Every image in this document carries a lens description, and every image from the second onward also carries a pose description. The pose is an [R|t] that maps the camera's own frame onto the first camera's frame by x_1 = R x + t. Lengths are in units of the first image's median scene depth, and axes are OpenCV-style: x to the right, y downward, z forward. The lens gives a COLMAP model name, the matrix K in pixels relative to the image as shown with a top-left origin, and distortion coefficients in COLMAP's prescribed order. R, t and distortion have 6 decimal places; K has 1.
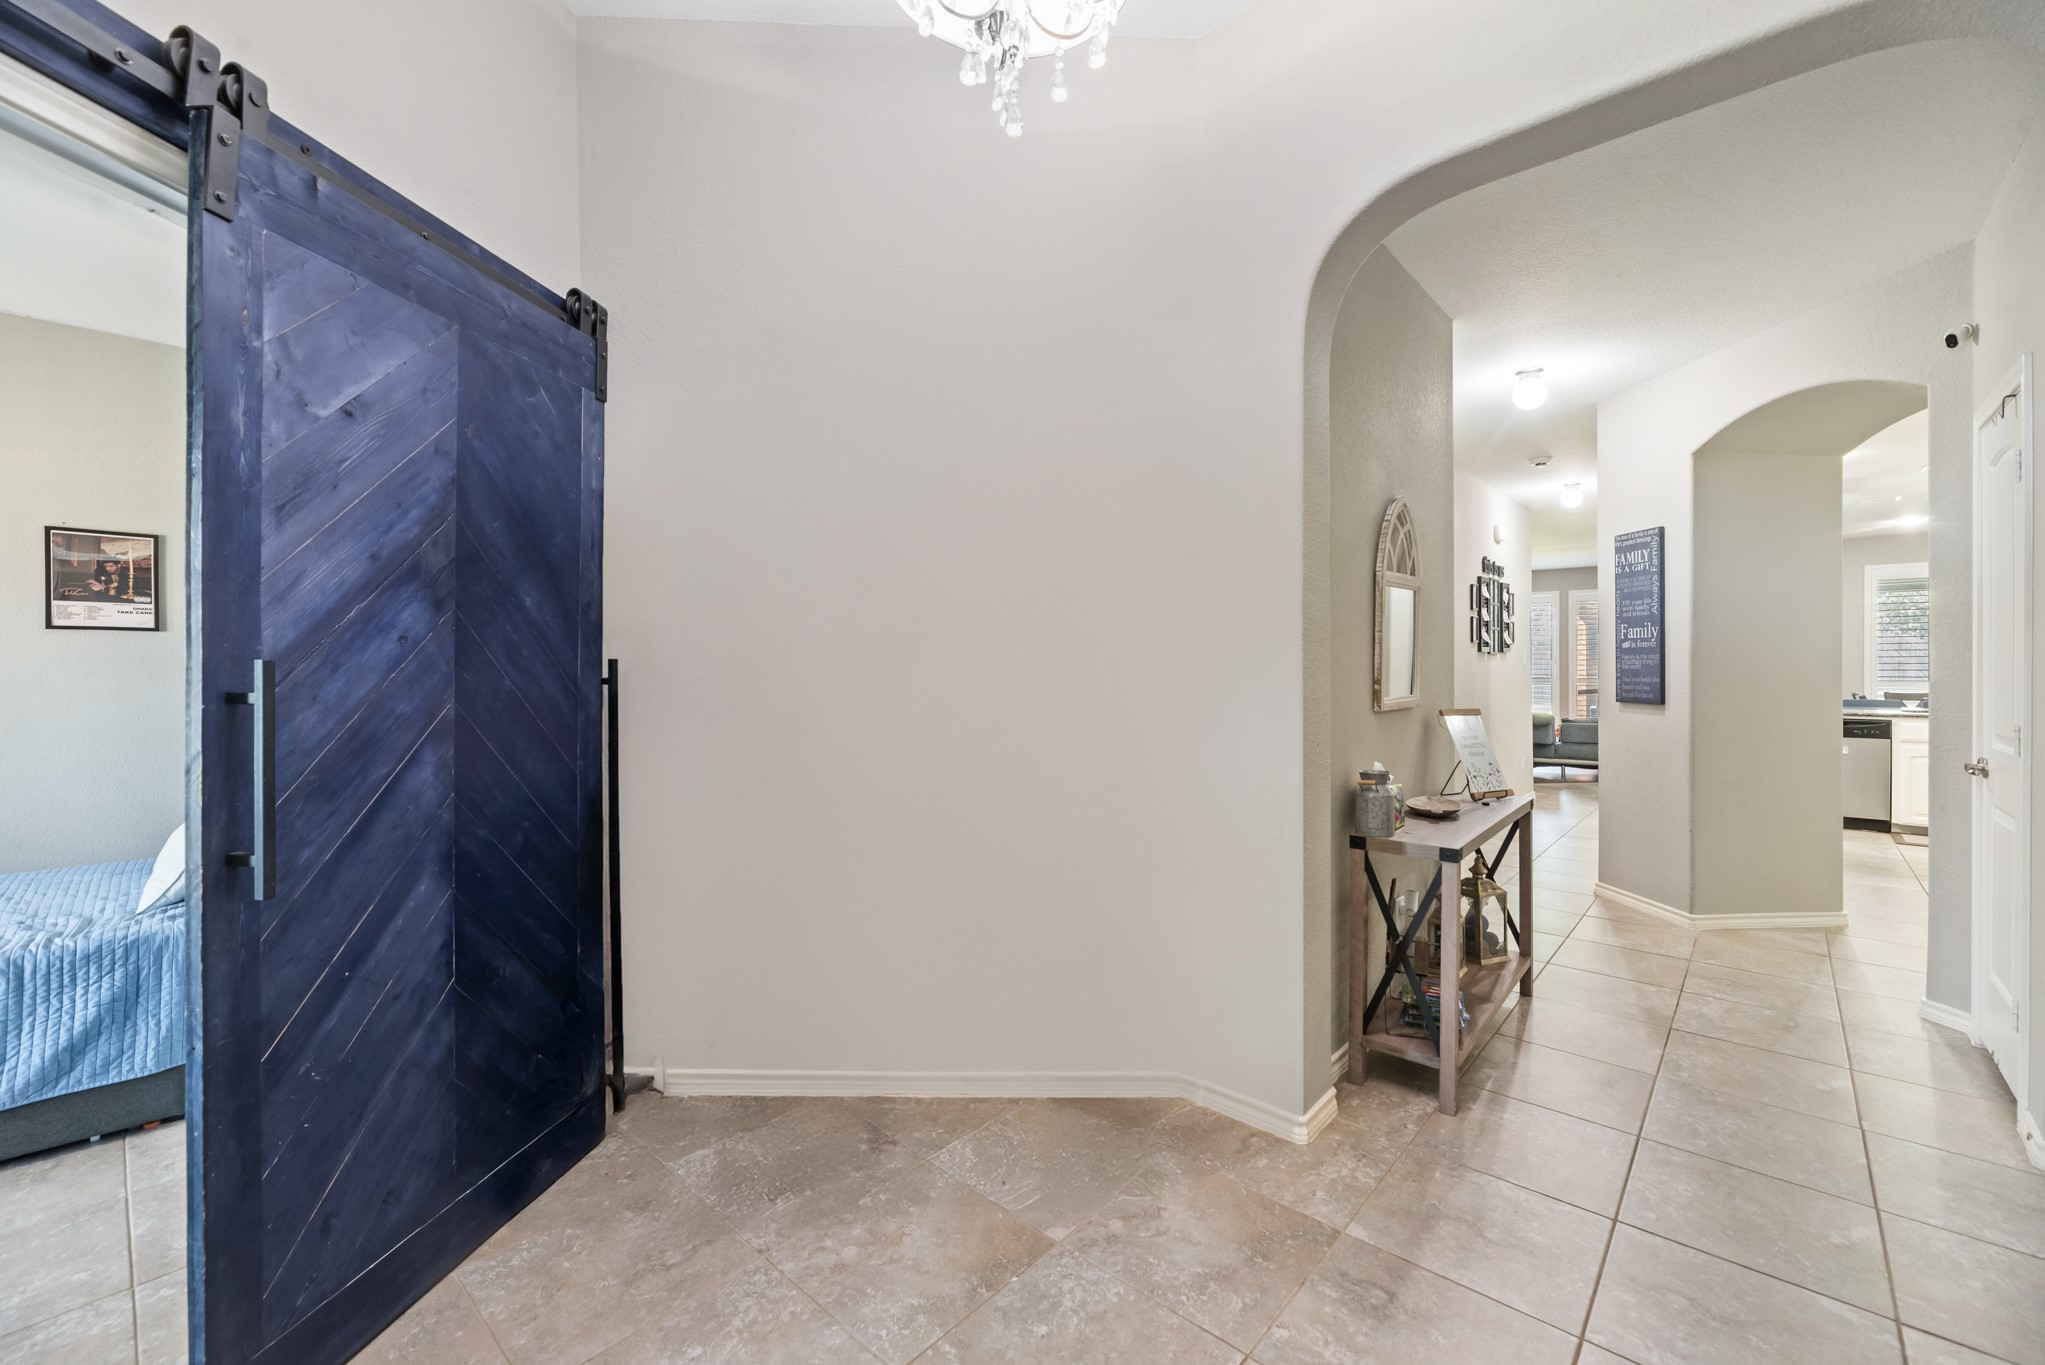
lens RADIAL K [[826.7, 0, 1028.4], [0, 826.7, 676.2], [0, 0, 1]] dist [-0.002993, 0.000139]
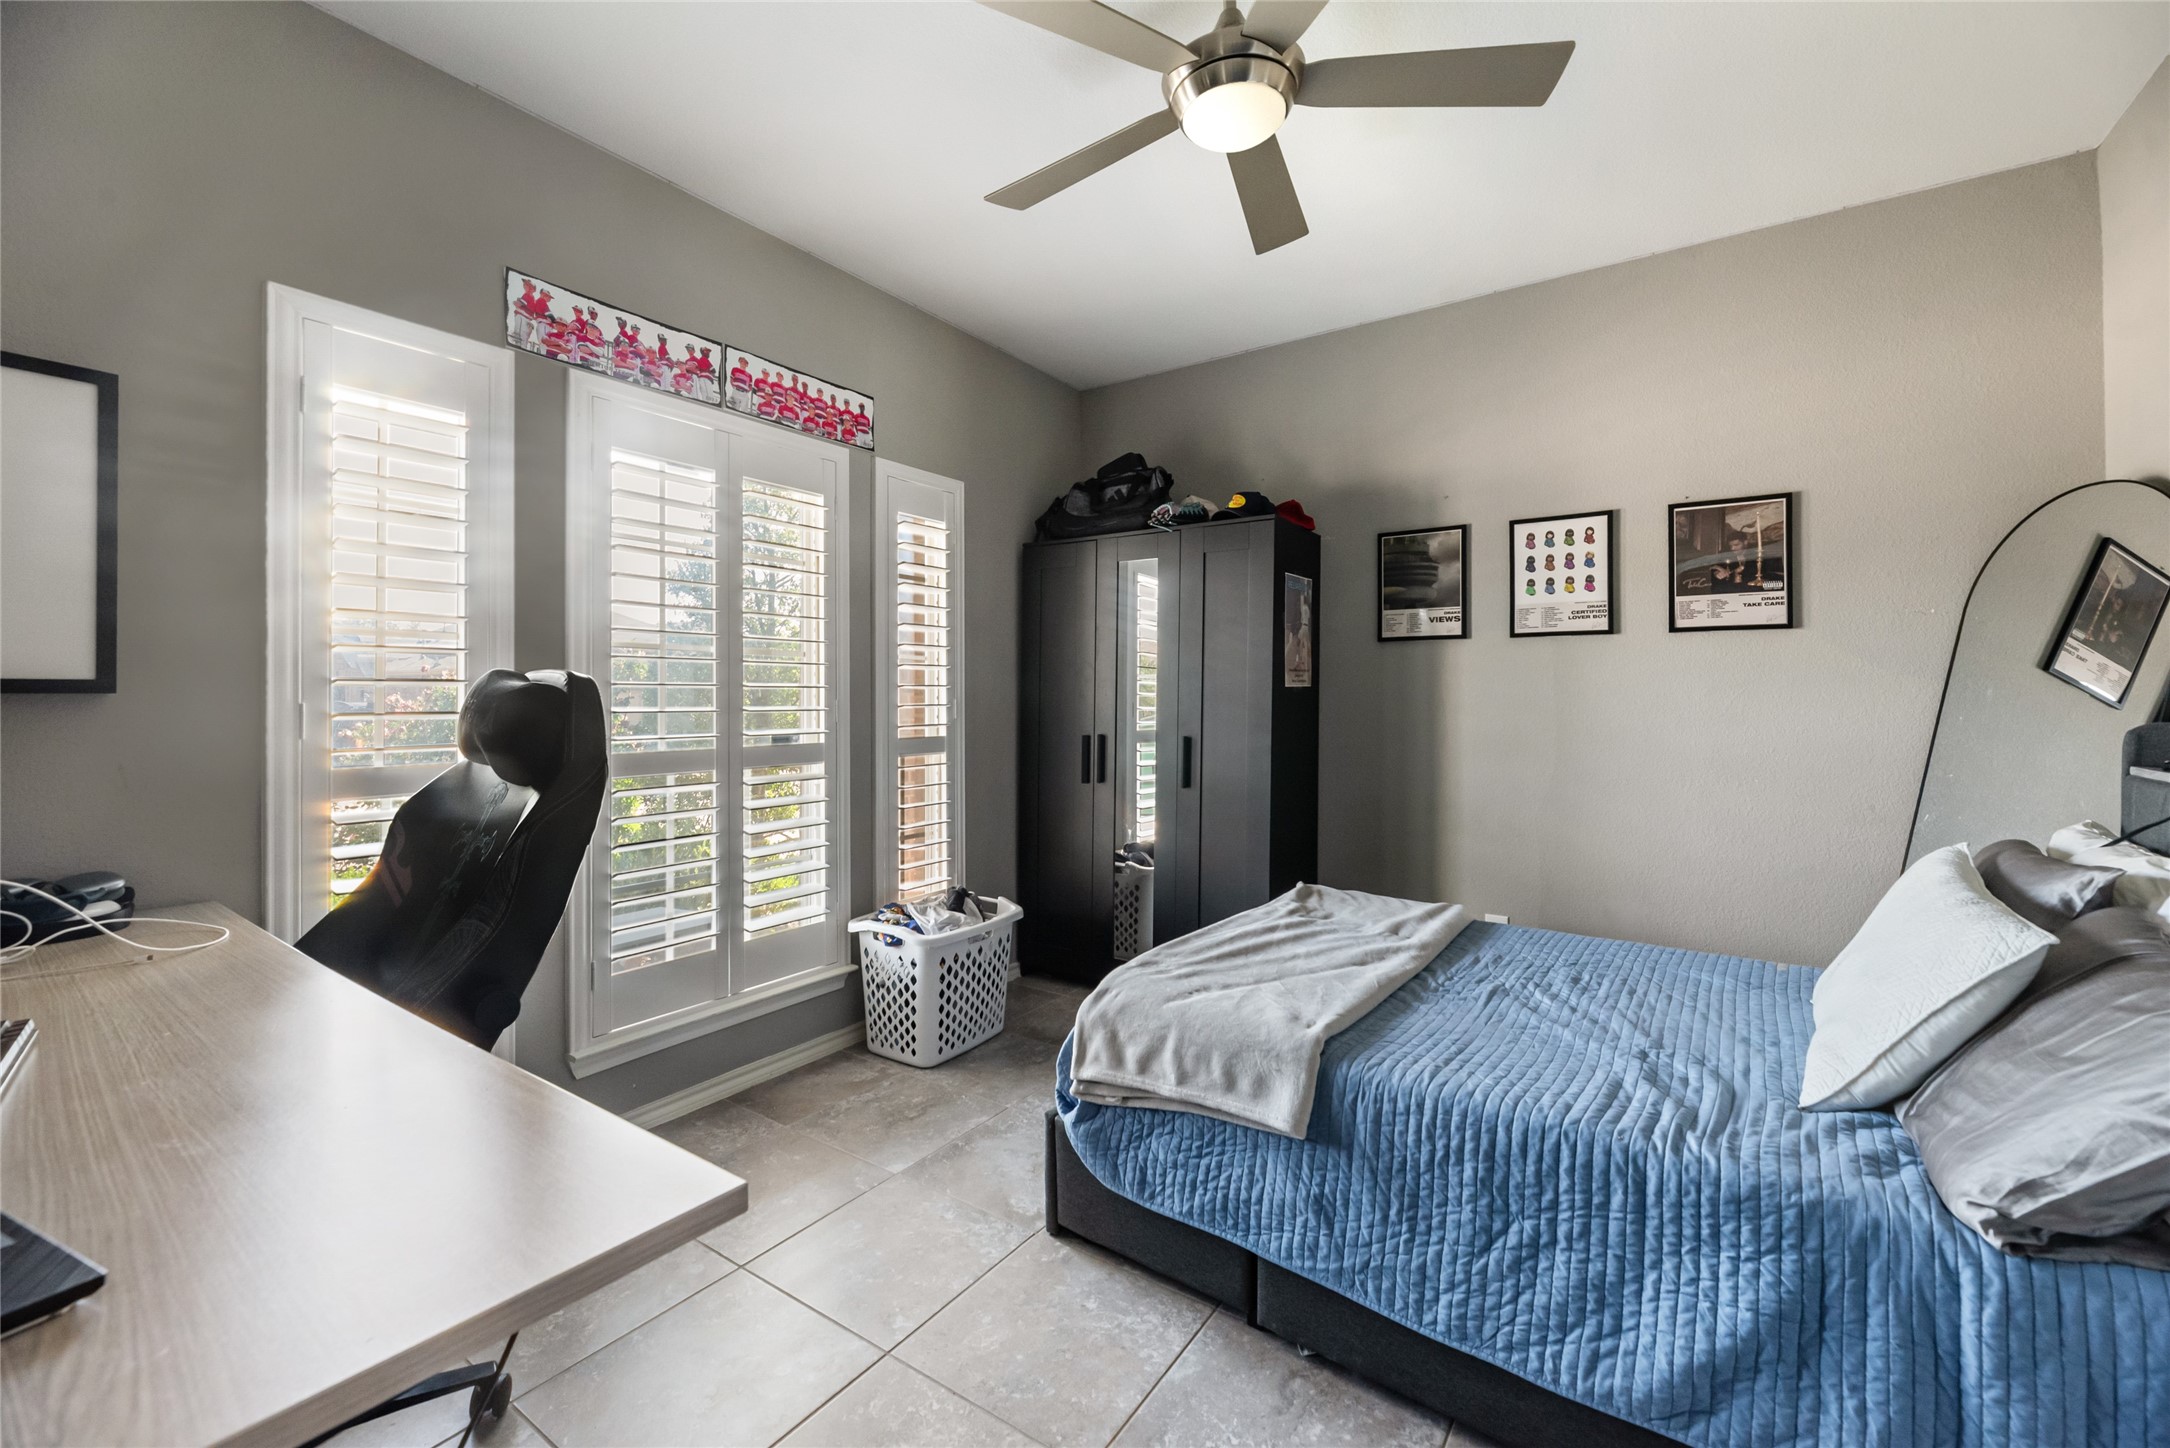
lens RADIAL K [[877.3, 0, 1085.1], [0, 877.3, 708.9], [0, 0, 1]] dist [-0.002993, 0.000139]
pose [[0.116248, 0.004970, -0.993208, -0.626176], [-0.001639, 0.999987, 0.004812, 0.020950], [0.993219, 0.001069, 0.116255, 0.511212]]
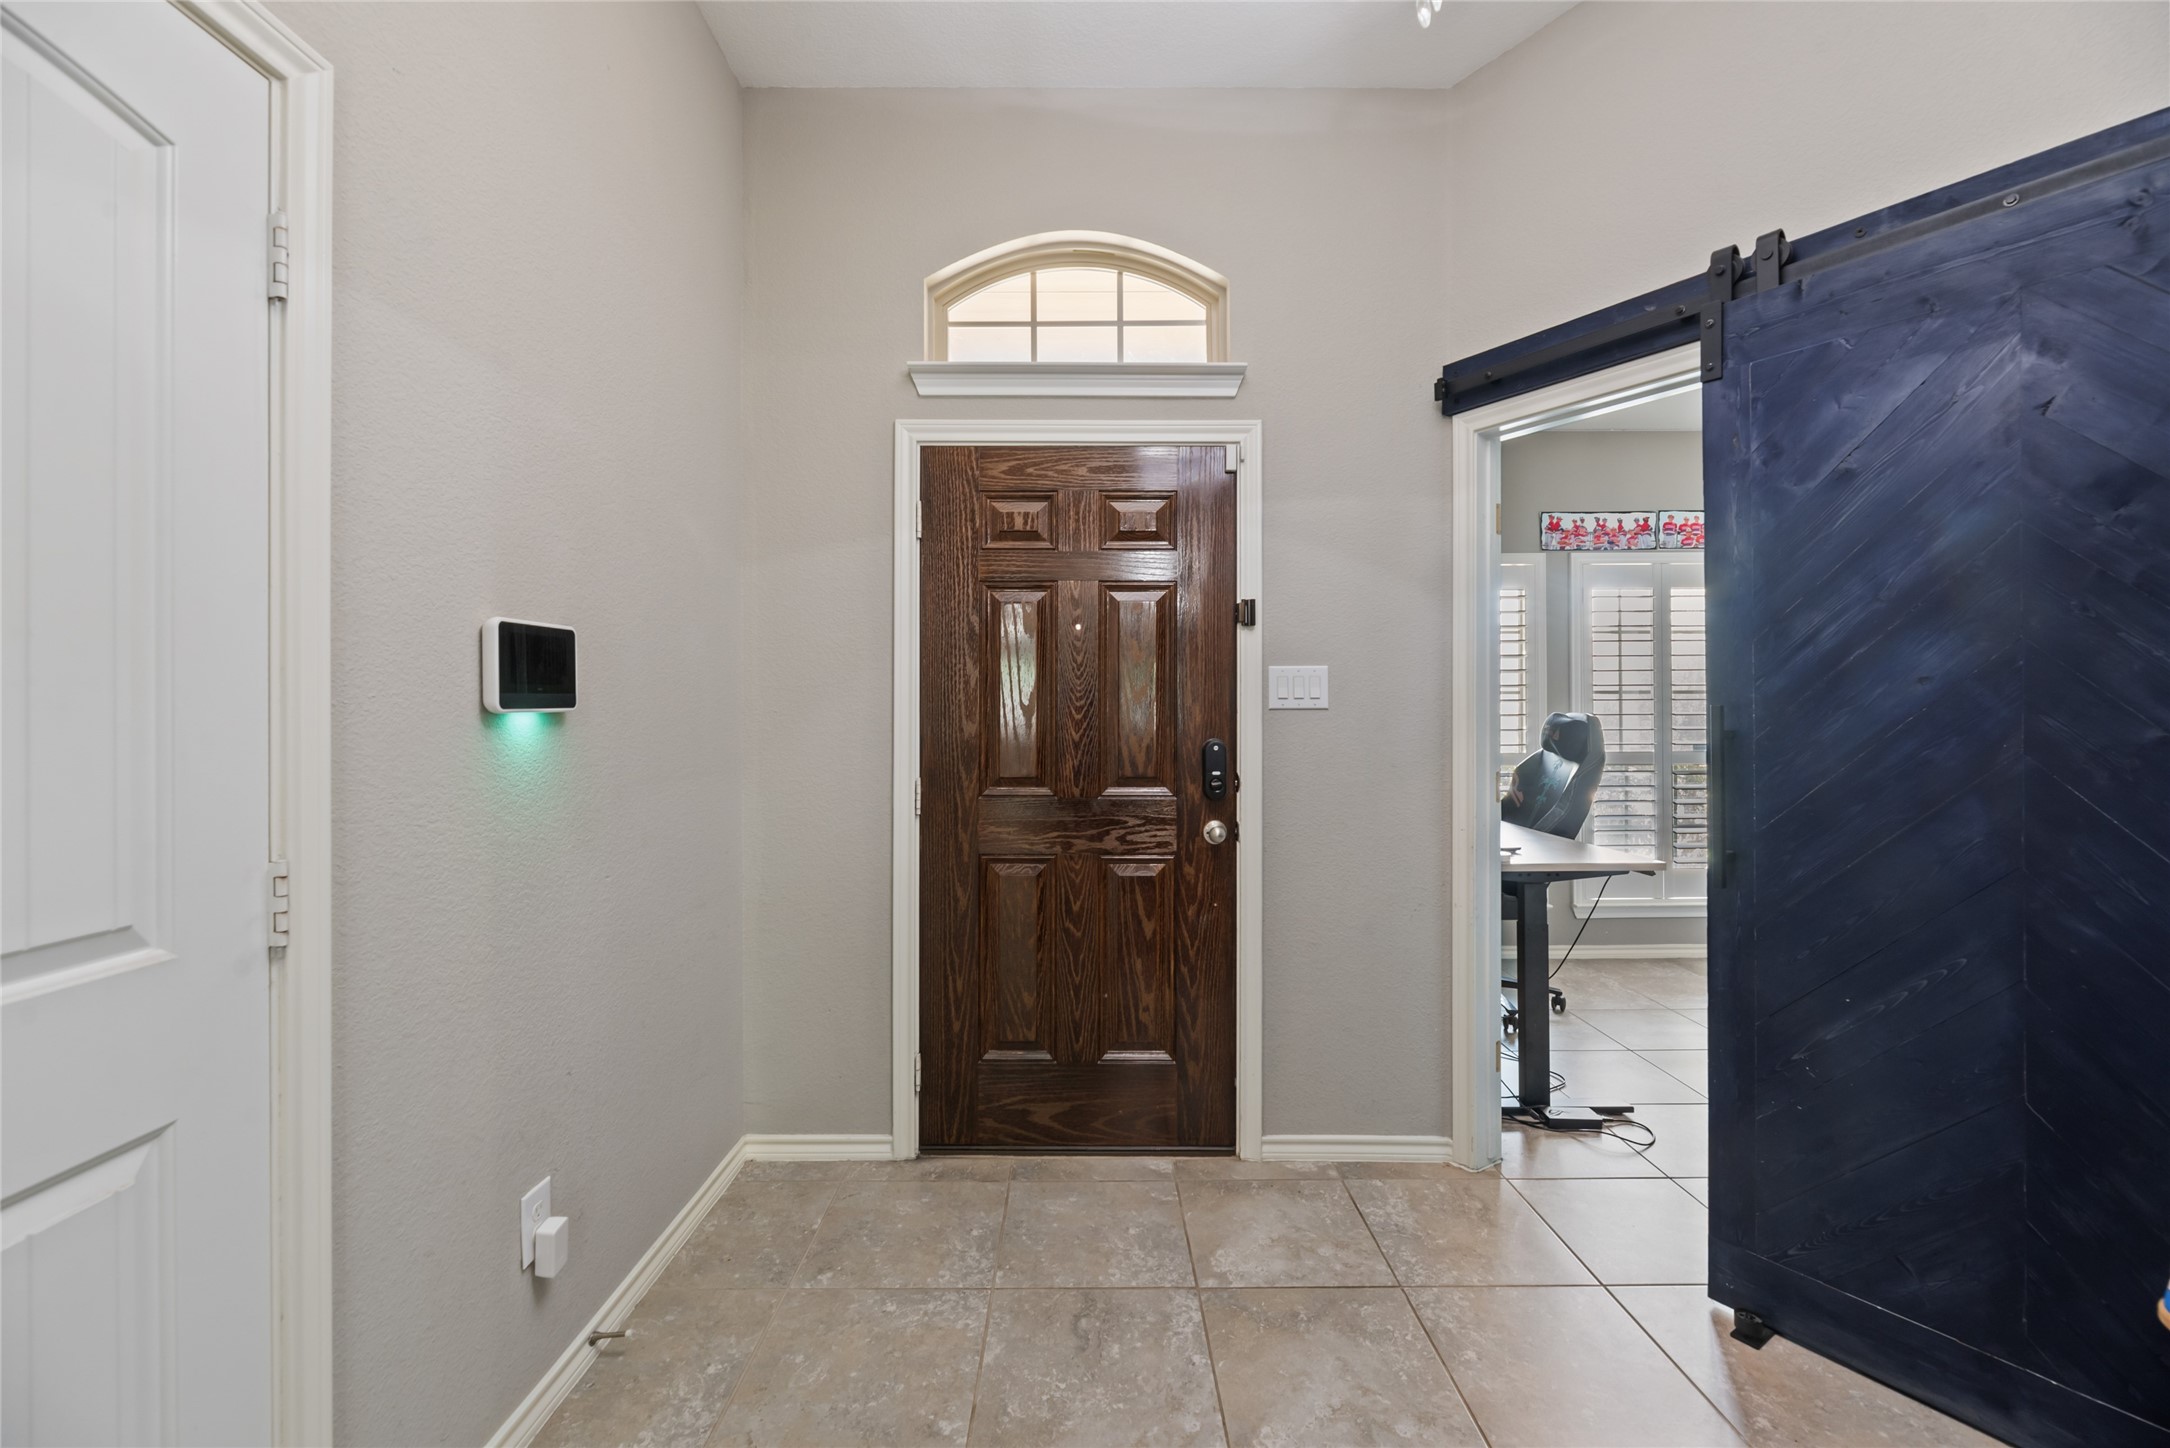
lens RADIAL K [[885.1, 0, 1075.2], [0, 885.1, 710.9], [0, 0, 1]] dist [-0.000428, 0.000001]
pose [[-0.742964, -0.001355, -0.669330, 0.134527], [0.001404, 0.999993, -0.003583, 0.001070], [0.669329, -0.003601, -0.742957, 0.690710]]
